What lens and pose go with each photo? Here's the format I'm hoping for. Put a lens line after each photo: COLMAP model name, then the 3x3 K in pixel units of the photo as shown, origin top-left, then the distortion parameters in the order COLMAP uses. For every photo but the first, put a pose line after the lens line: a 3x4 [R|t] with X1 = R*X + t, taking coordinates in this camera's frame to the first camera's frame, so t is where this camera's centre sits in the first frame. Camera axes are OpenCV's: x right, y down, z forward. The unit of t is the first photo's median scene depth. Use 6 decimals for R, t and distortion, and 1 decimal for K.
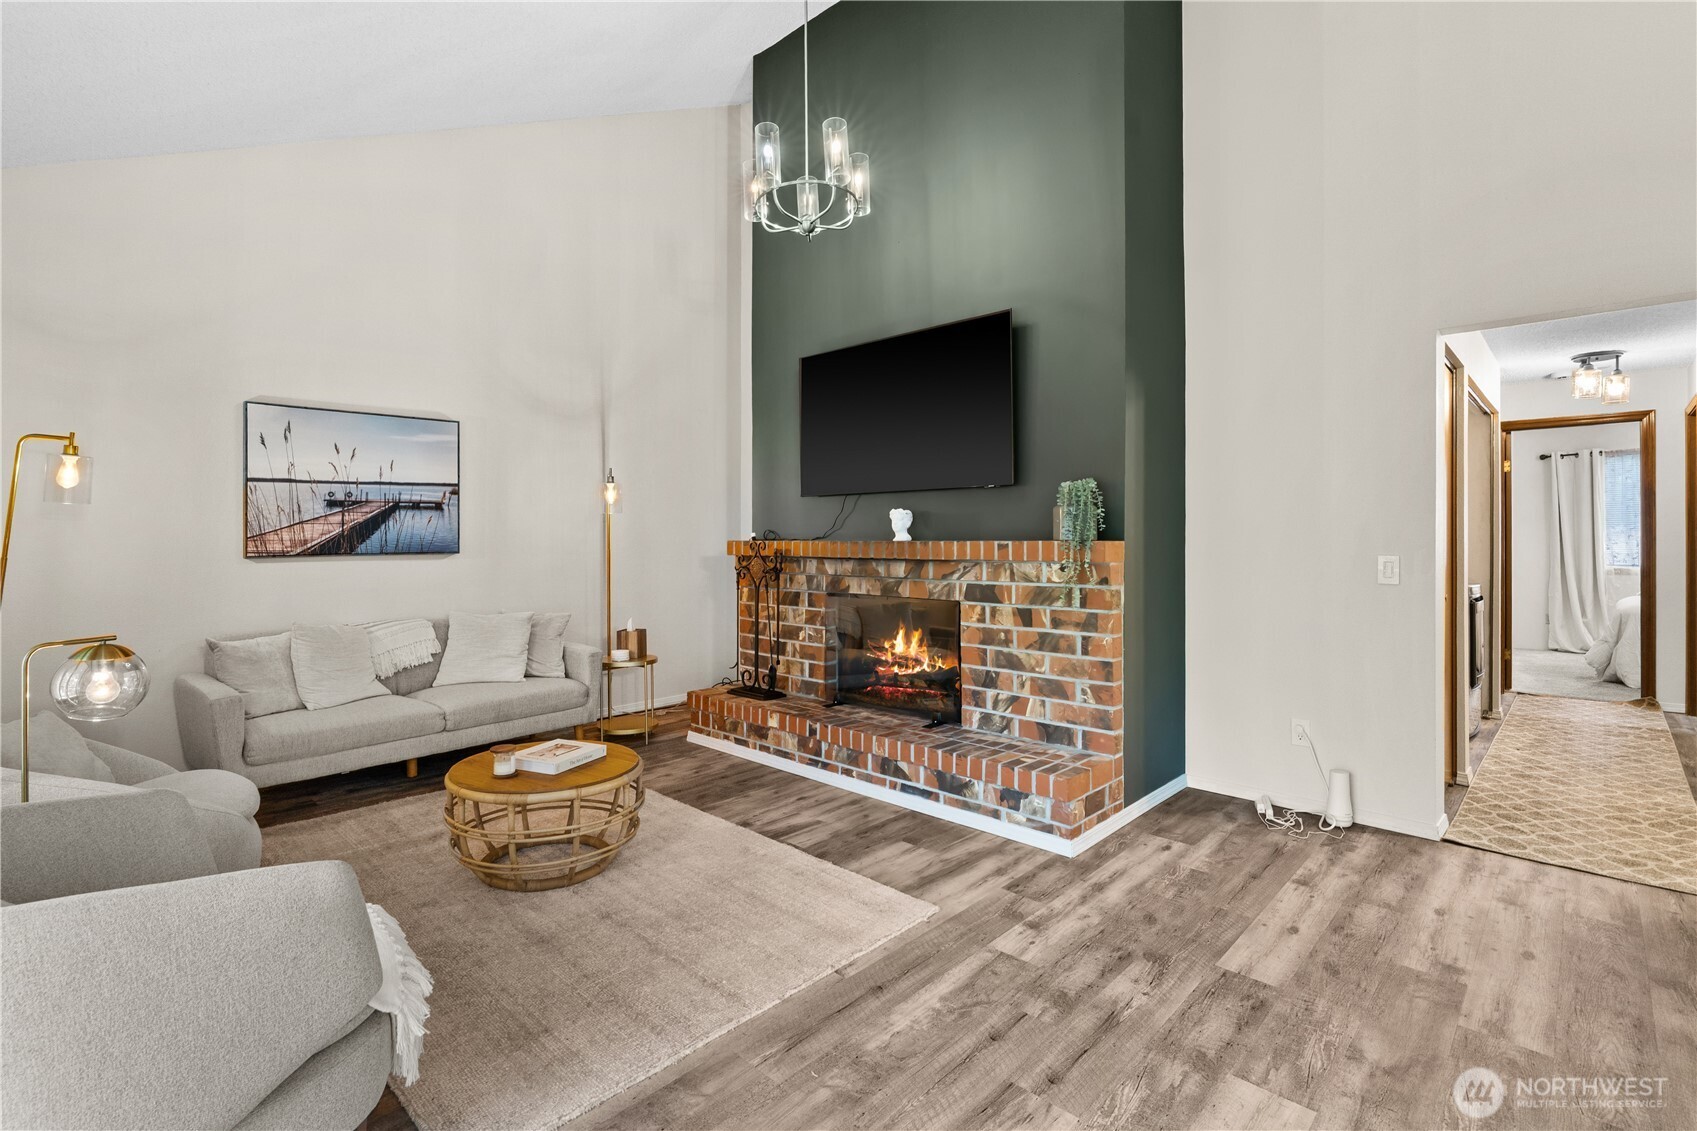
lens RADIAL K [[800.8, 0, 792.8], [0, 800.8, 535.4], [0, 0, 1]] dist [-0.003861, -0.000796]
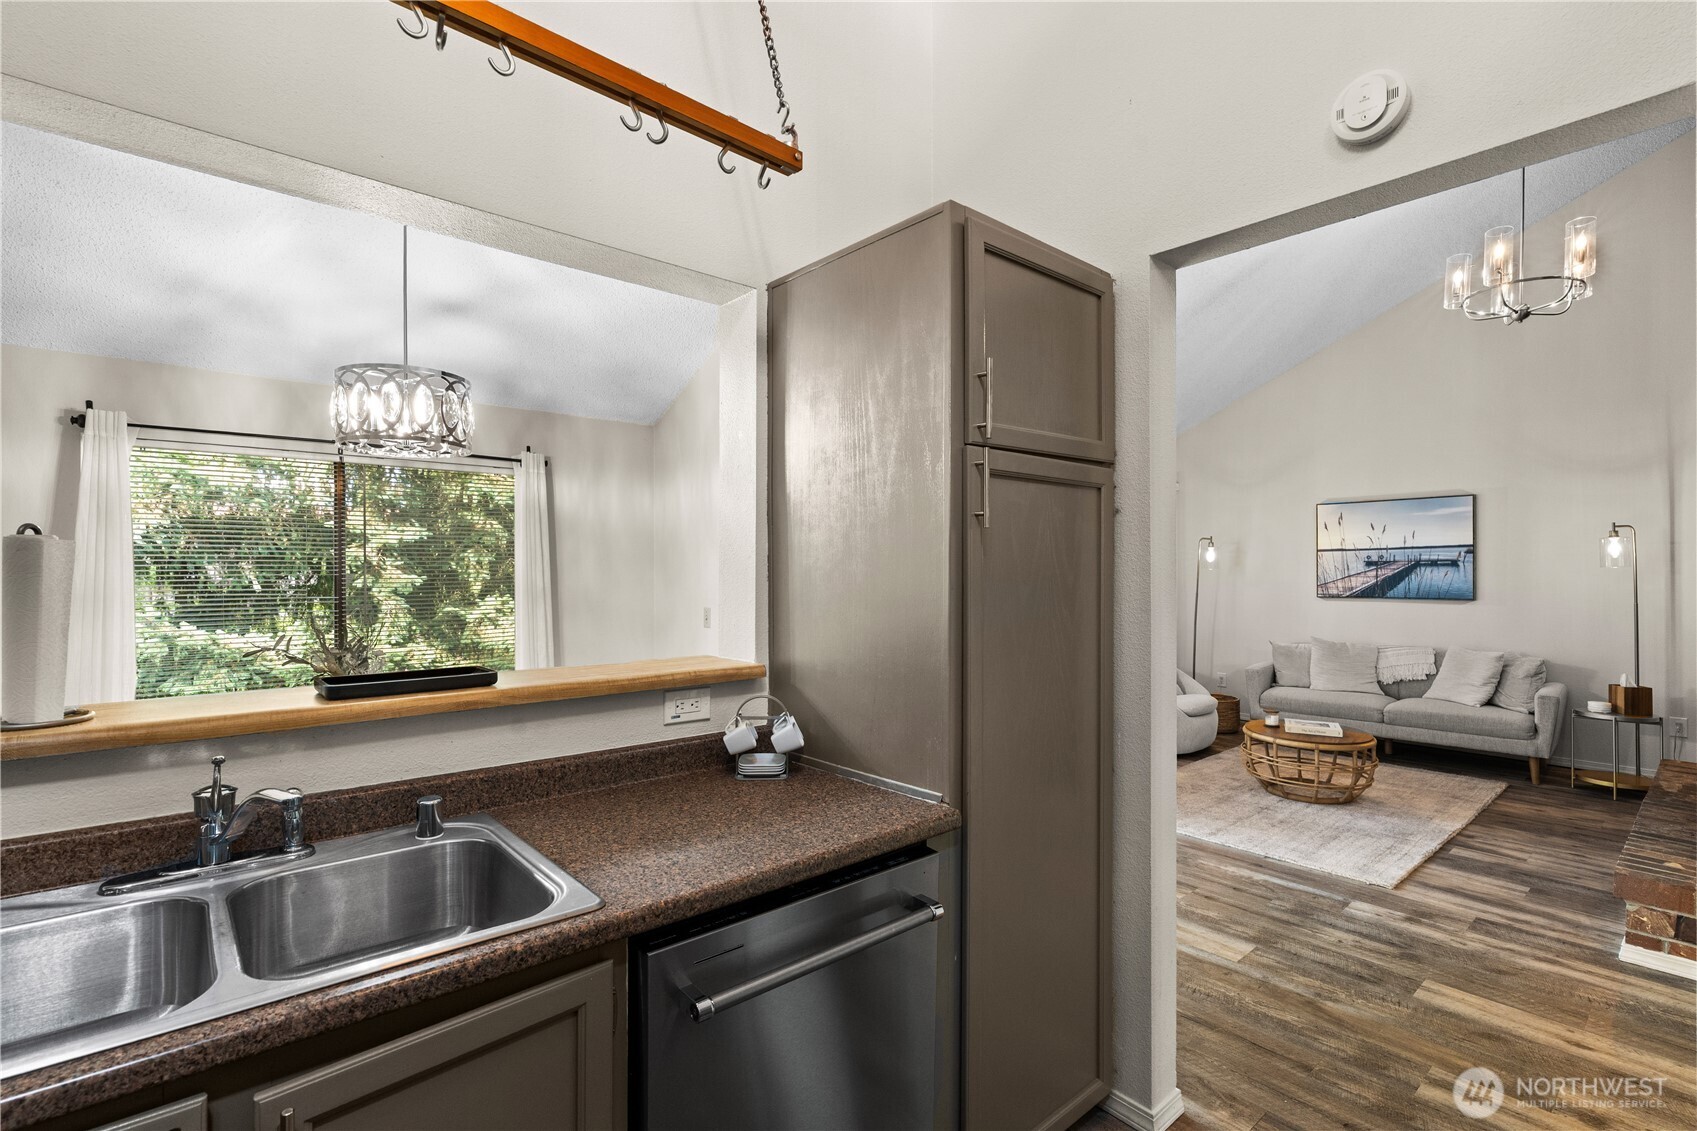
lens RADIAL K [[766.0, 0, 848.5], [0, 766.0, 565.5], [0, 0, 1]] dist [0.000490, -0.000129]
pose [[-0.081185, -0.002692, -0.996695, 1.147599], [0.003813, 0.999988, -0.003012, -0.043319], [0.996692, -0.004045, -0.081174, 0.170650]]
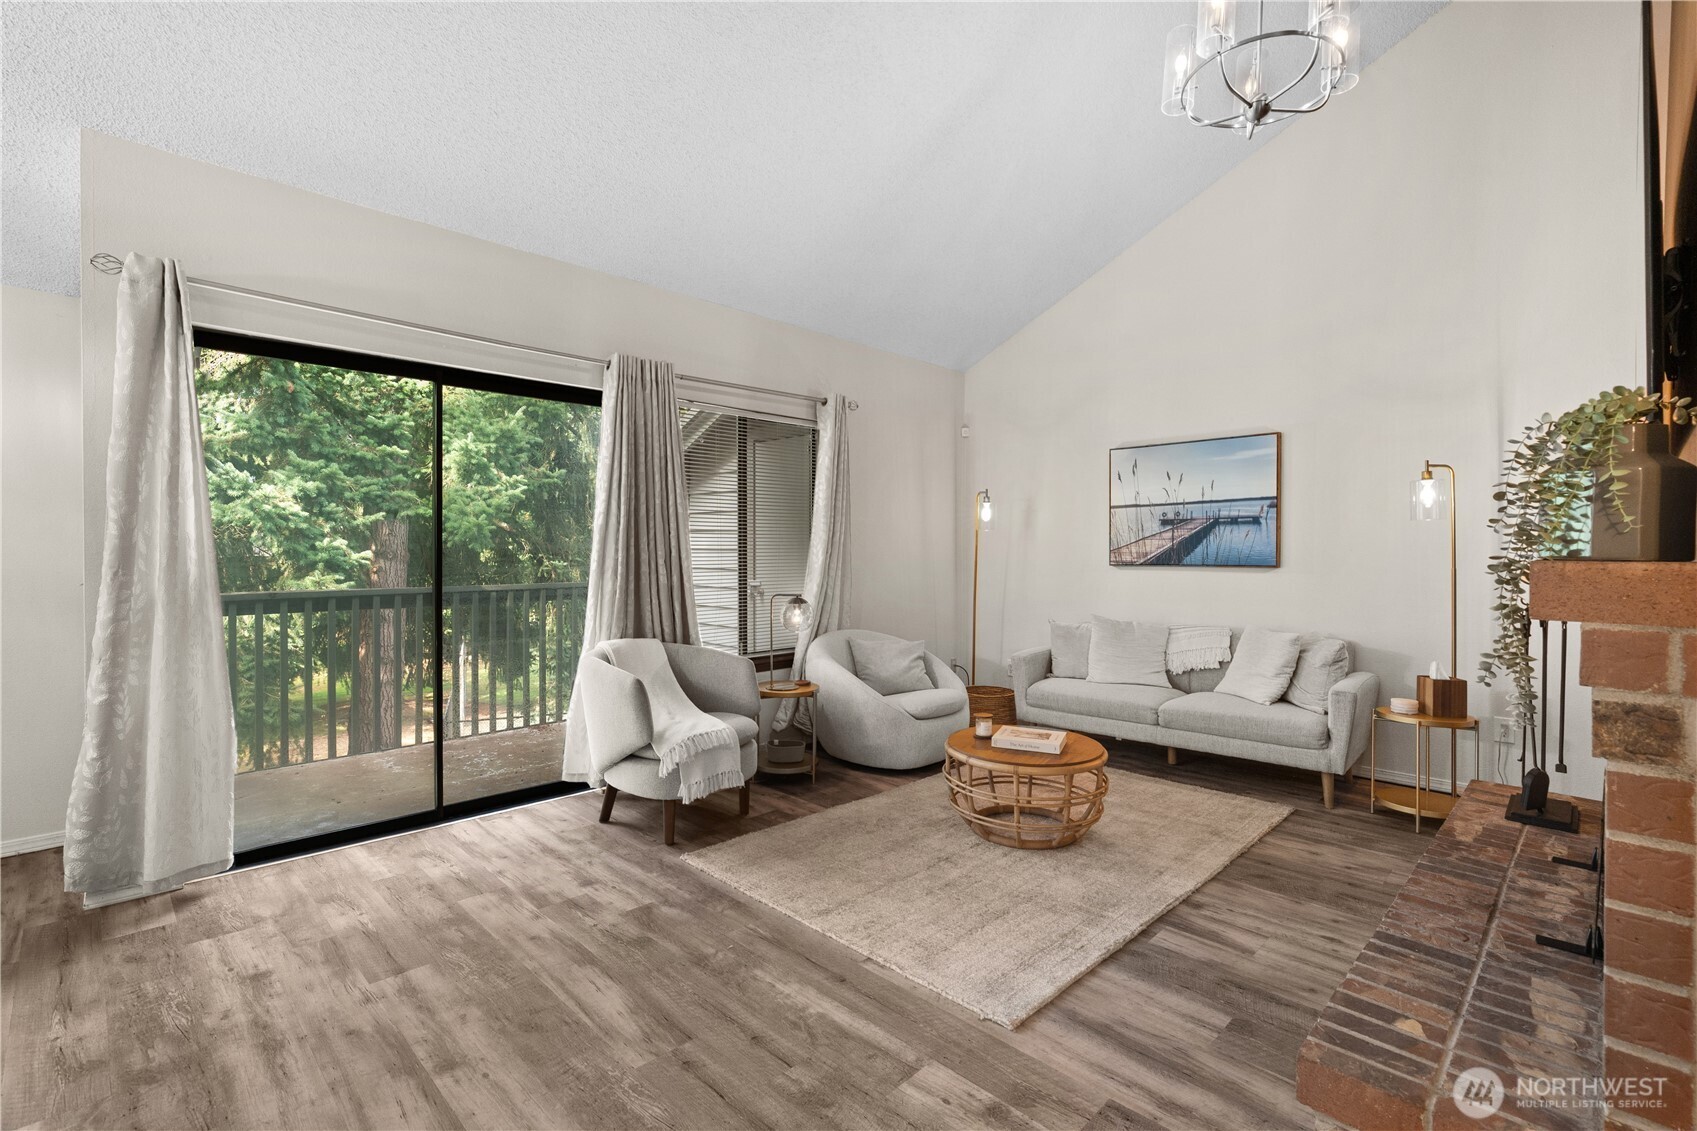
lens RADIAL K [[774.7, 0, 853.4], [0, 774.7, 555.2], [0, 0, 1]] dist [-0.003361, -0.000158]
pose [[0.002546, 0.007618, -0.999968, 0.713024], [-0.001968, 0.999969, 0.007613, 0.001632], [0.999995, 0.001949, 0.002561, 0.646207]]
